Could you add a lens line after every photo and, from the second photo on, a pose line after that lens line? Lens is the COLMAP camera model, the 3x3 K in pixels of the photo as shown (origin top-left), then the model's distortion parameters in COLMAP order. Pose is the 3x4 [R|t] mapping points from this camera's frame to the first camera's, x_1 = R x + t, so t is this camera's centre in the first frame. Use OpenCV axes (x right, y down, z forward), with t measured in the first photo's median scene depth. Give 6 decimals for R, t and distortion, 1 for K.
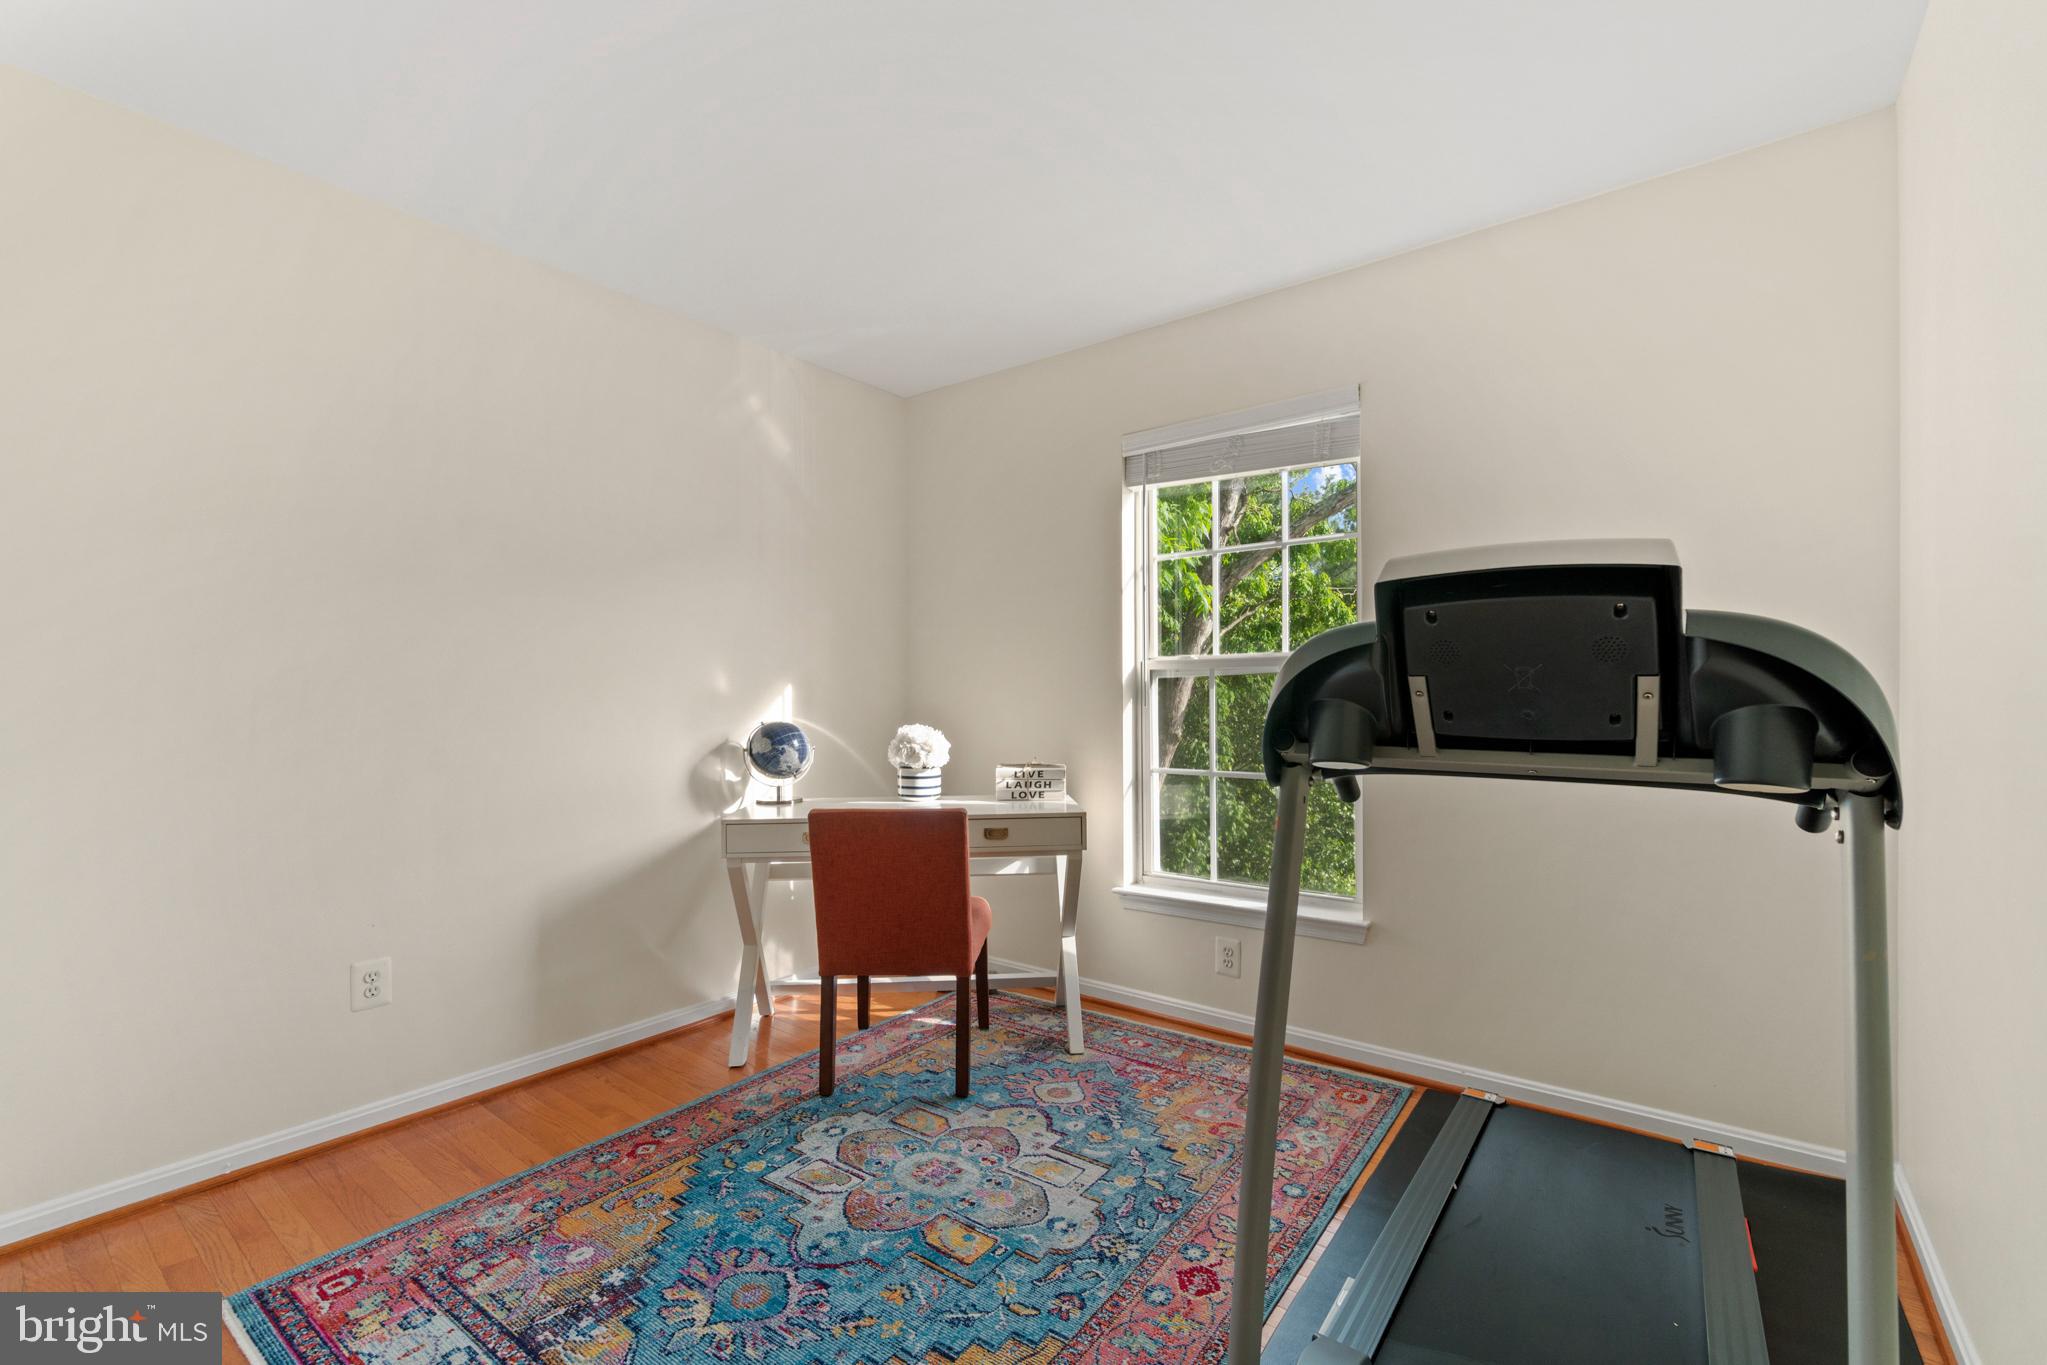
lens RADIAL K [[897.2, 0, 1027.9], [0, 897.2, 675.9], [0, 0, 1]] dist [-0.002382, -0.000488]
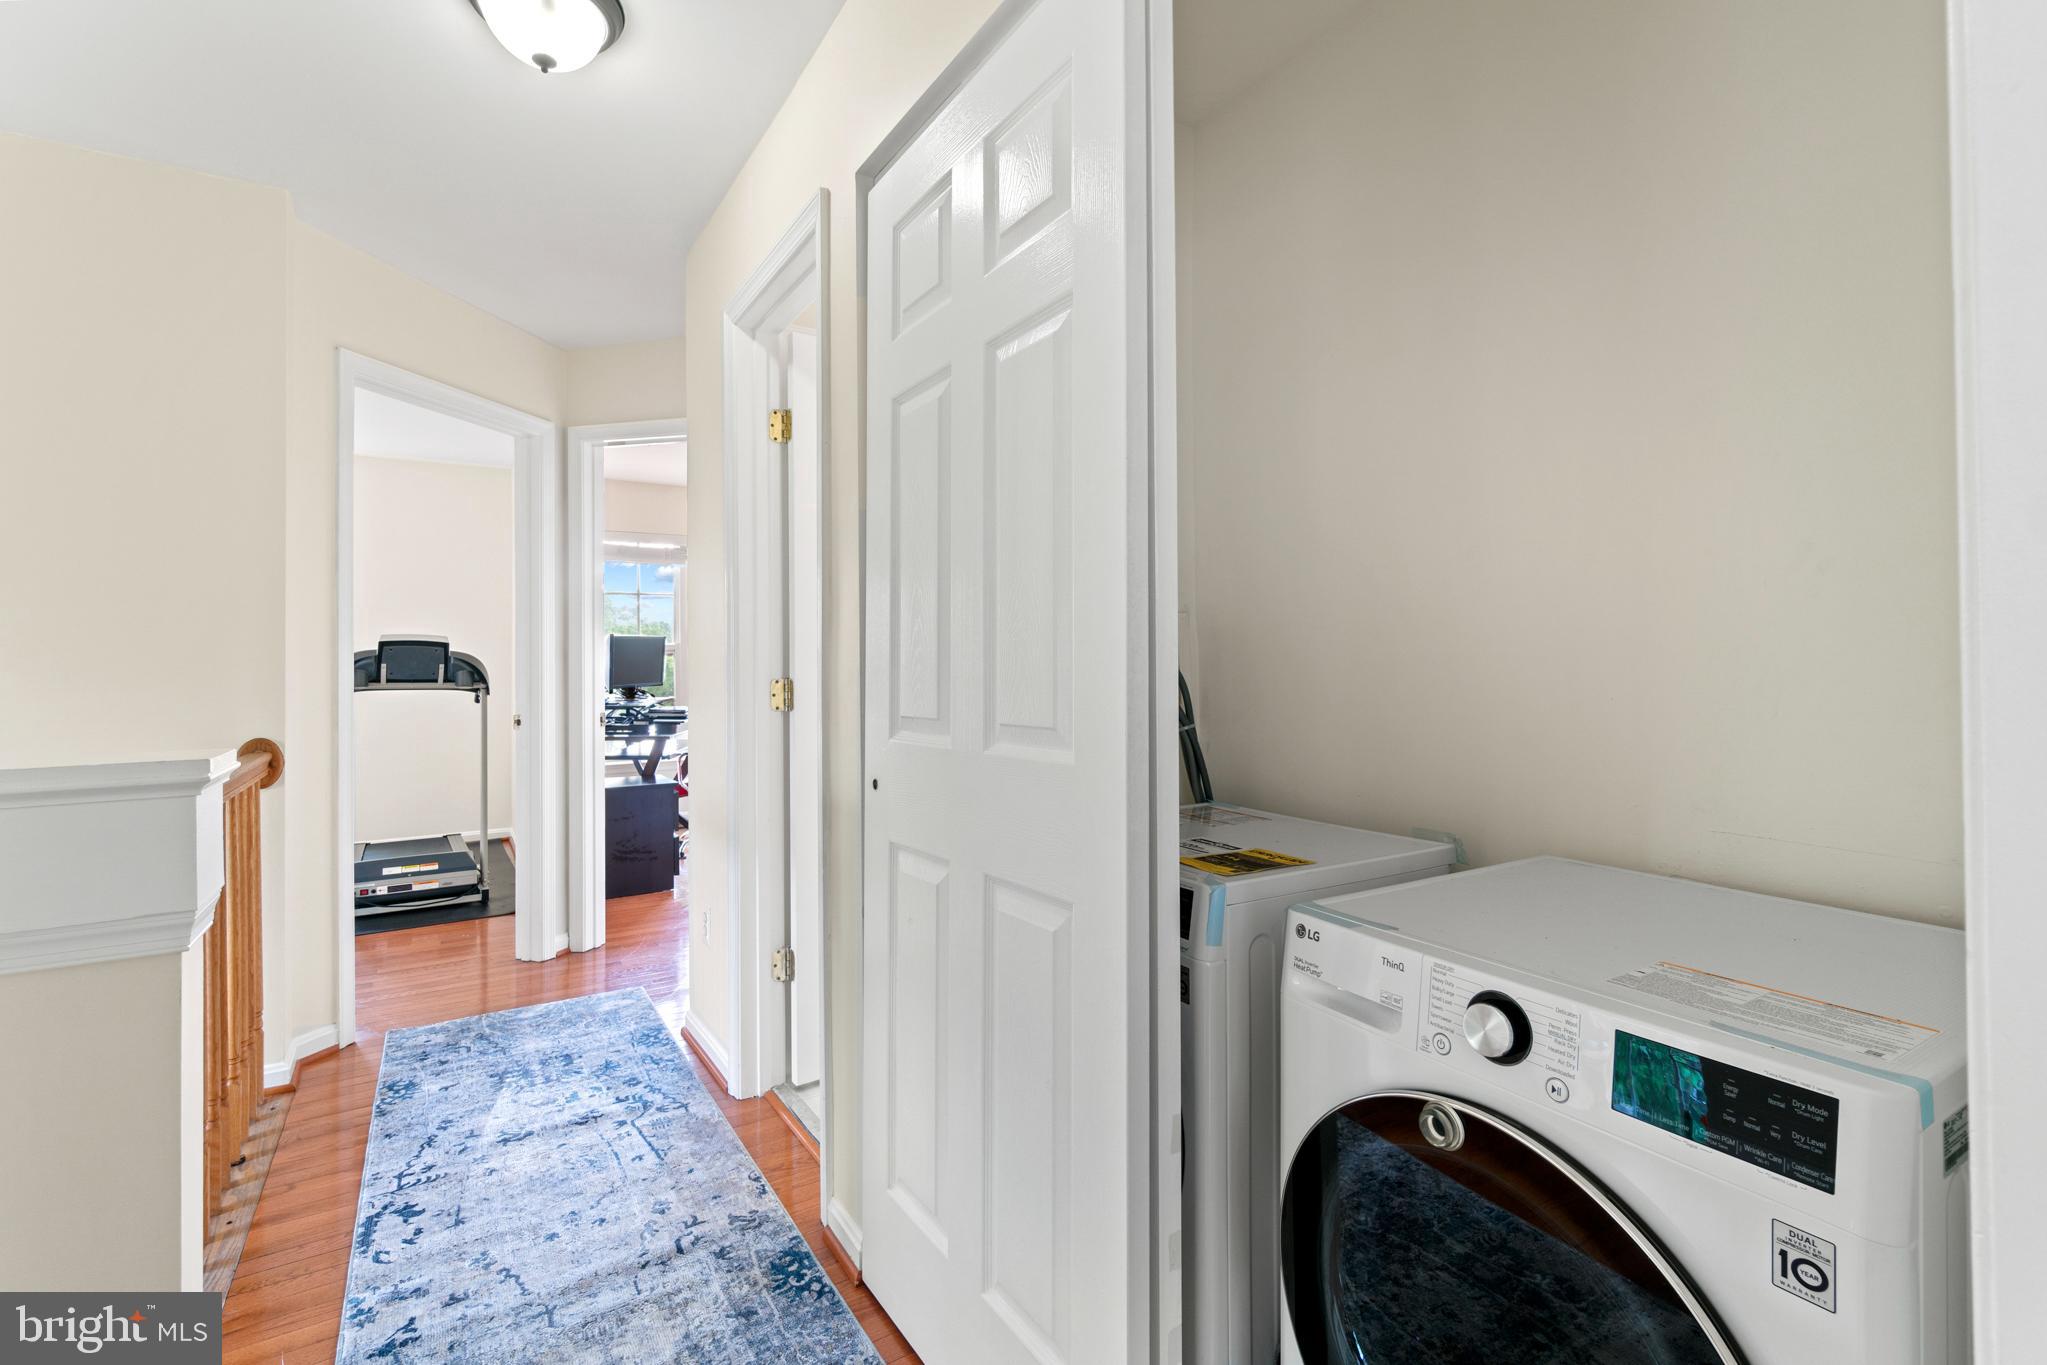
lens RADIAL K [[897.2, 0, 1026.9], [0, 897.2, 682.5], [0, 0, 1]] dist [-0.002382, -0.000488]
pose [[0.349303, 0.008750, 0.936969, -2.582122], [0.001396, 0.999950, -0.009858, 0.144483], [-0.937009, 0.004751, 0.349274, -3.442711]]
